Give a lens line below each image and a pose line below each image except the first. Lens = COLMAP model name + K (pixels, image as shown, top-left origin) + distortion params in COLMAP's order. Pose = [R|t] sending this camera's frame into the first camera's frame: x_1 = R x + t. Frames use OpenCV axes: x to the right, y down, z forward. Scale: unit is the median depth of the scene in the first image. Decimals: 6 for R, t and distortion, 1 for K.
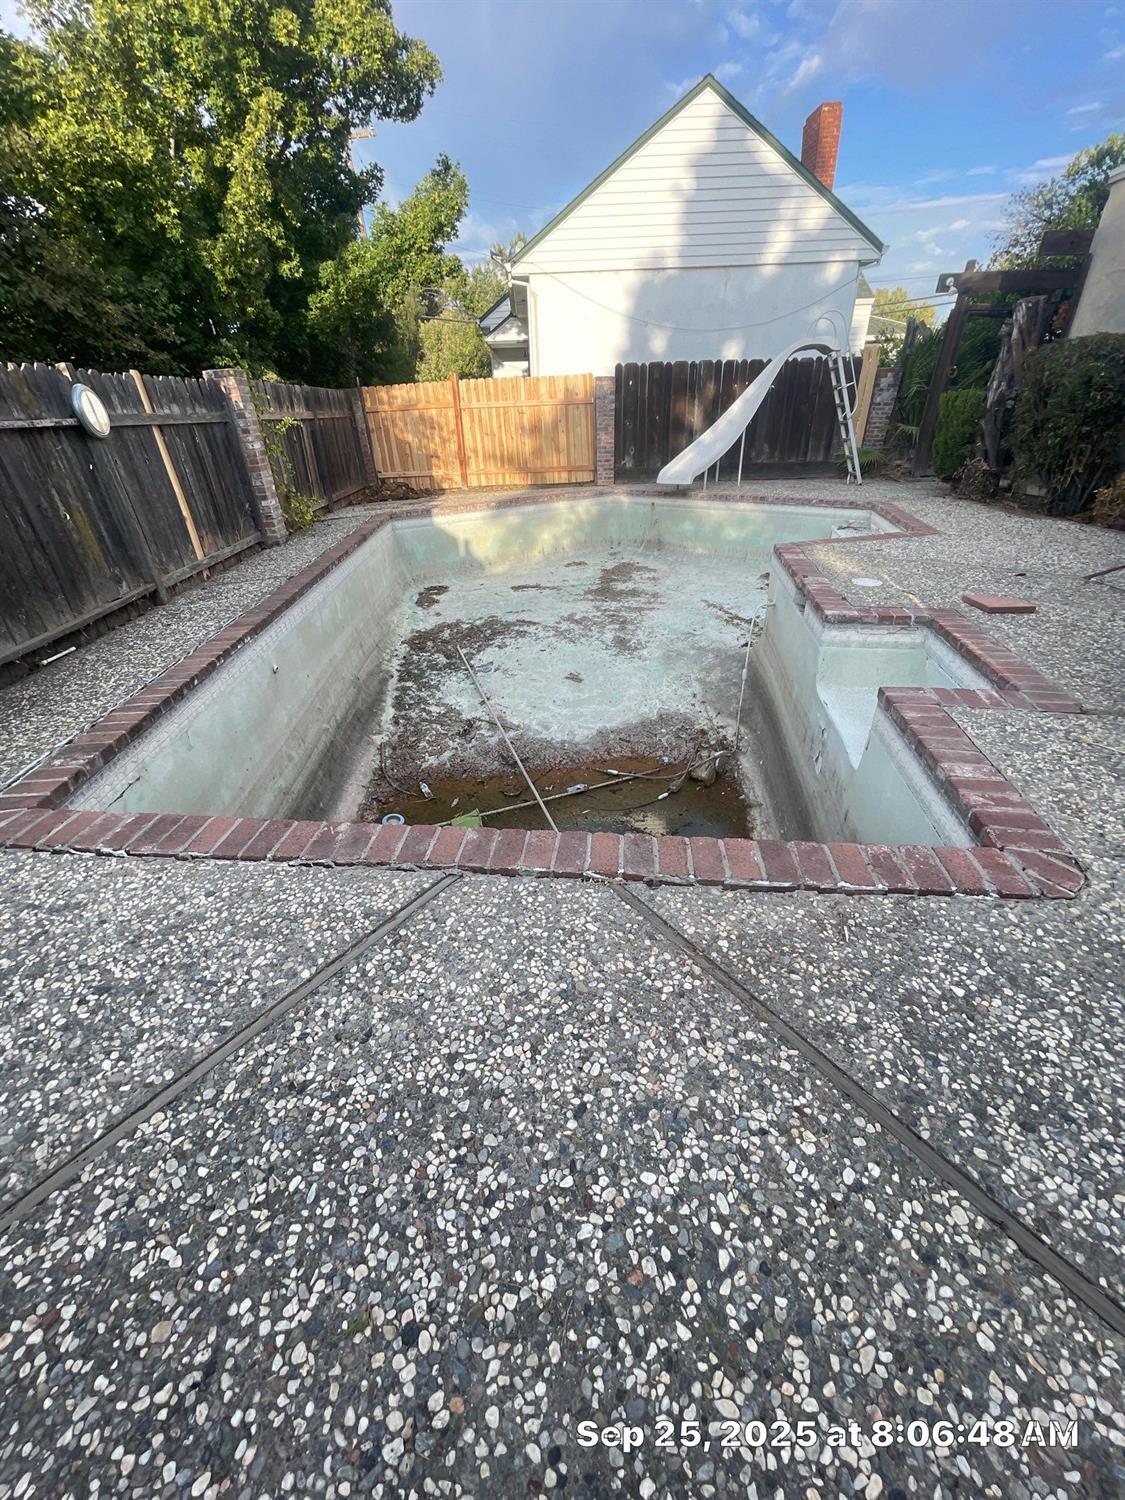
lens RADIAL K [[583.3, 0, 562.5], [0, 583.3, 750.0], [0, 0, 1]] dist [-0.001136, 0.000112]
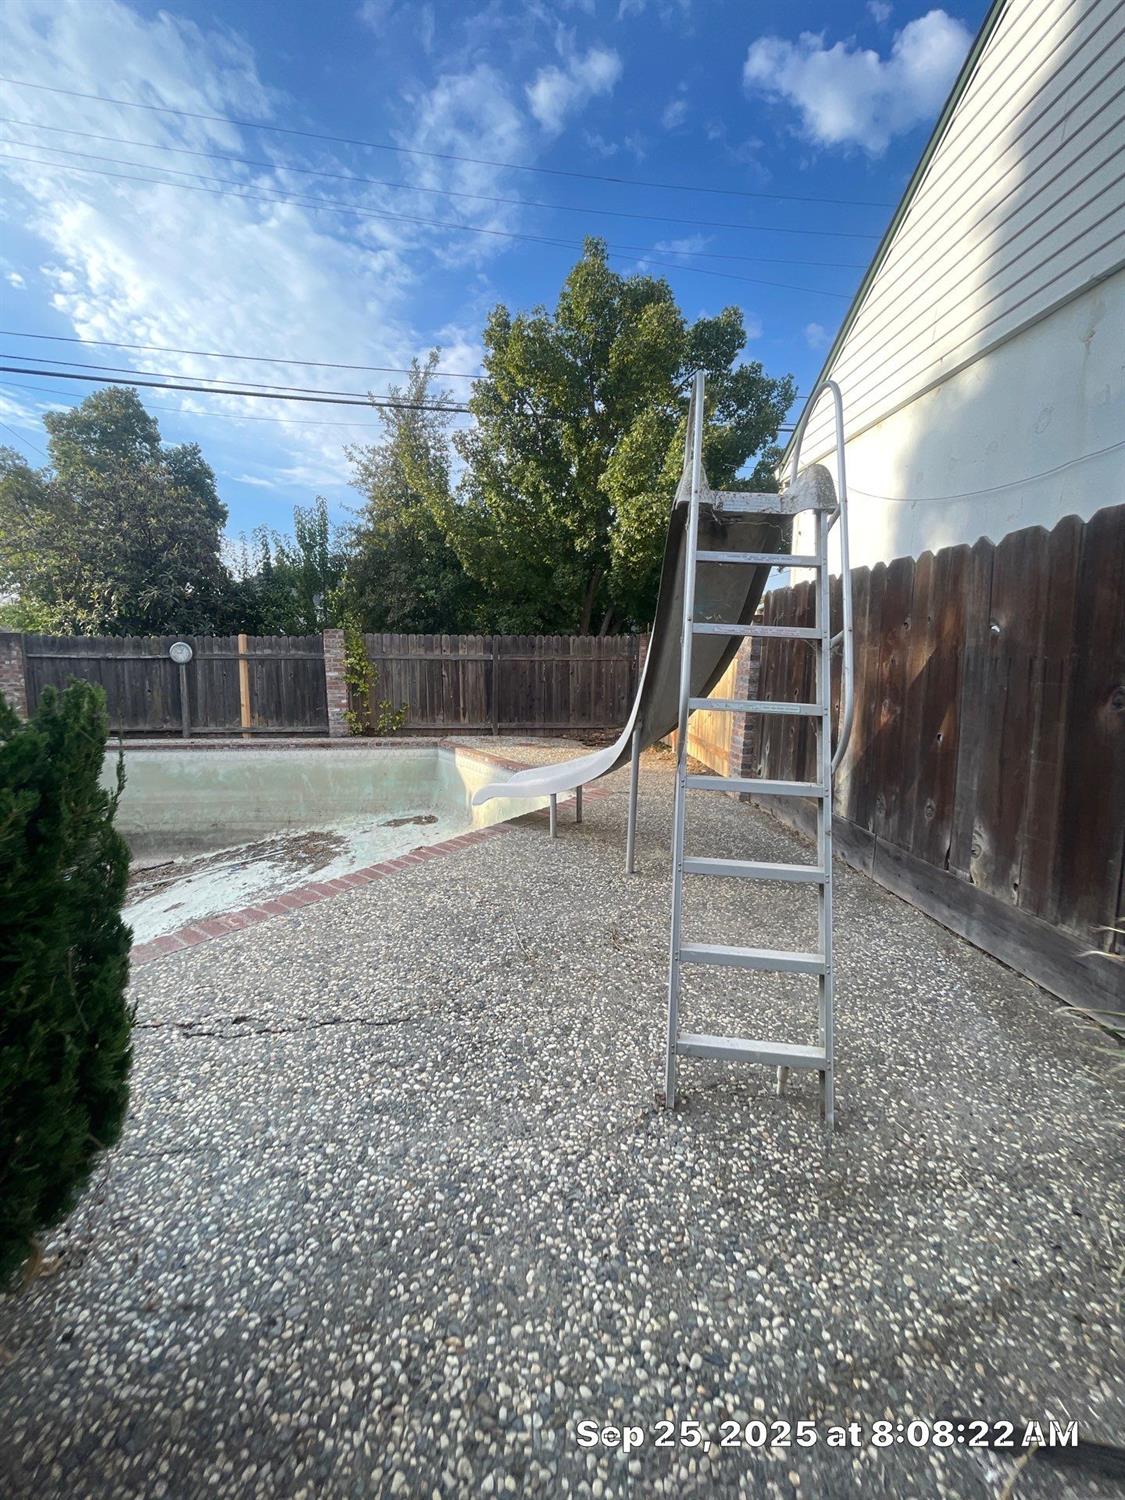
lens RADIAL K [[609.8, 0, 547.2], [0, 609.8, 740.6], [0, 0, 1]] dist [0.025604, -0.008117]
pose [[0.034718, 0.173781, -0.984172, 0.861187], [-0.514520, 0.847340, 0.131470, -0.701703], [0.856775, 0.501812, 0.118832, 1.107795]]
